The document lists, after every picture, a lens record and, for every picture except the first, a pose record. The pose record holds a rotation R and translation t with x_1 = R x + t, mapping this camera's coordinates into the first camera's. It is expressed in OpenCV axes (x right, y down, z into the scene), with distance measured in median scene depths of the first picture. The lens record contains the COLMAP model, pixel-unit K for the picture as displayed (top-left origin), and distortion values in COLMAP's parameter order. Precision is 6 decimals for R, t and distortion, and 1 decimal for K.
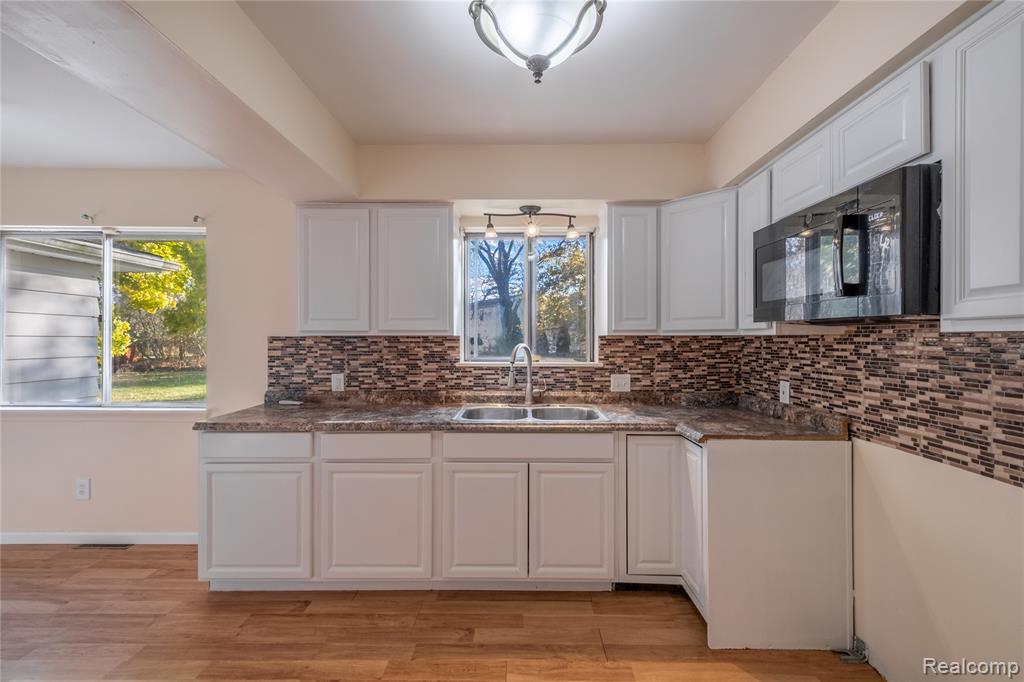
lens RADIAL K [[438.1, 0, 512.0], [0, 438.1, 341.0], [0, 0, 1]] dist [0.001532, -0.000042]
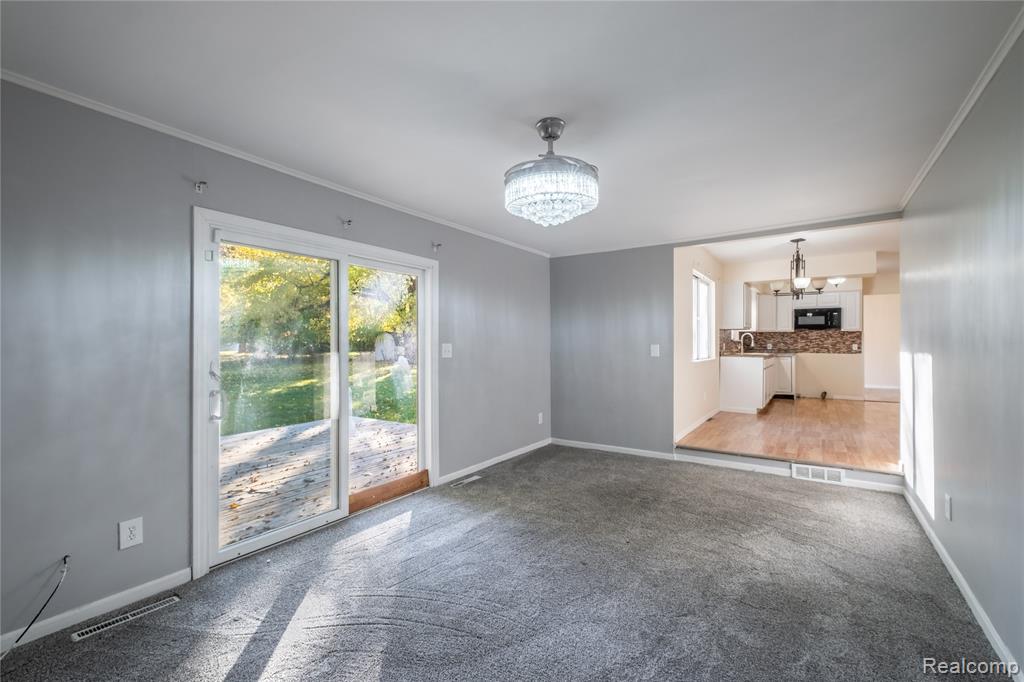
lens RADIAL K [[438.6, 0, 514.5], [0, 438.6, 344.1], [0, 0, 1]] dist [0.012340, 0.000051]
pose [[0.555893, -0.002348, 0.831251, -3.537133], [0.007125, 0.999973, -0.001940, 0.075435], [-0.831224, 0.007001, 0.555894, 0.622933]]
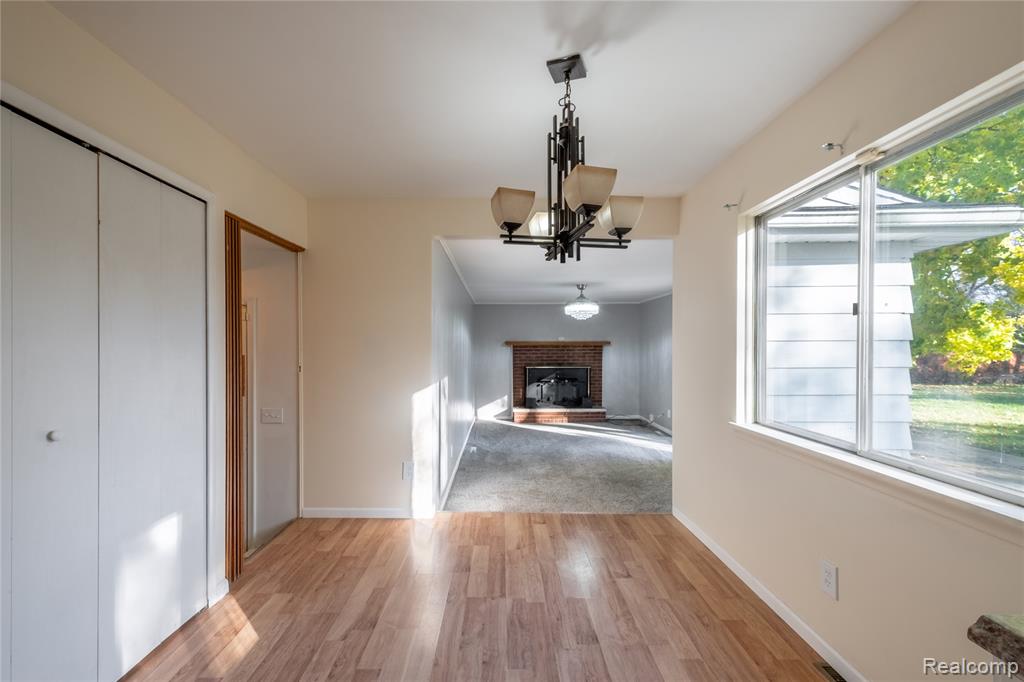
lens RADIAL K [[450.8, 0, 493.0], [0, 450.8, 351.6], [0, 0, 1]] dist [0.001205, 0.000054]
pose [[-0.010718, 0.006208, -0.999923, -0.344696], [0.006629, 0.999959, 0.006137, 0.001118], [0.999921, -0.006563, -0.010759, 0.562025]]
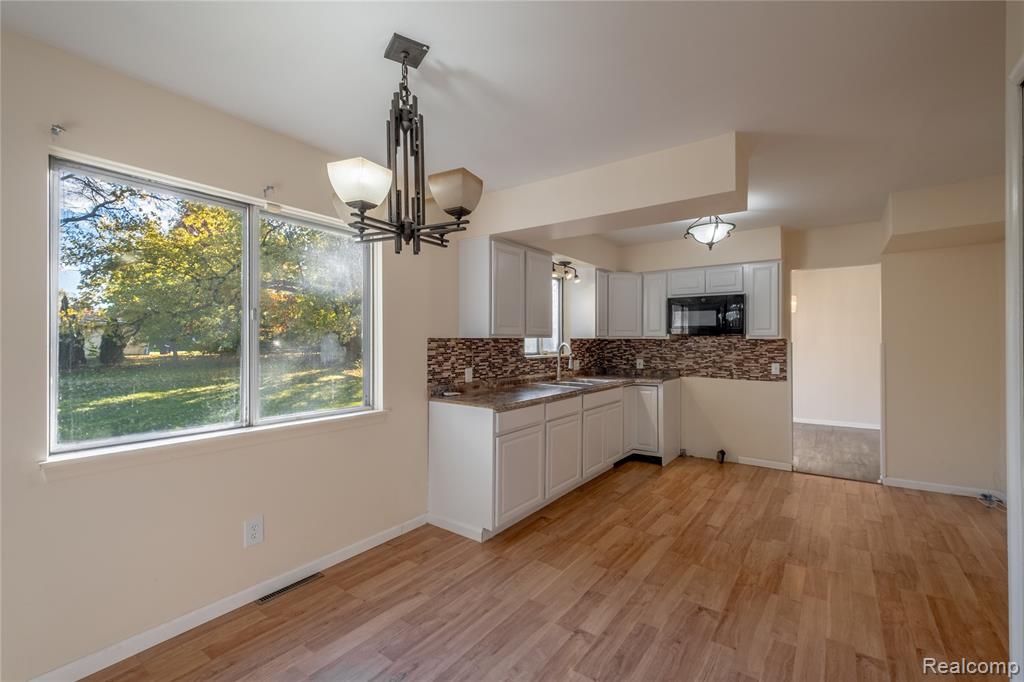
lens RADIAL K [[446.7, 0, 512.0], [0, 446.7, 341.0], [0, 0, 1]] dist [0.000532, 0.000102]
pose [[0.580823, -0.000932, 0.814029, -1.469880], [0.002391, 0.999997, -0.000562, -0.001796], [-0.814026, 0.002273, 0.580823, 0.169948]]
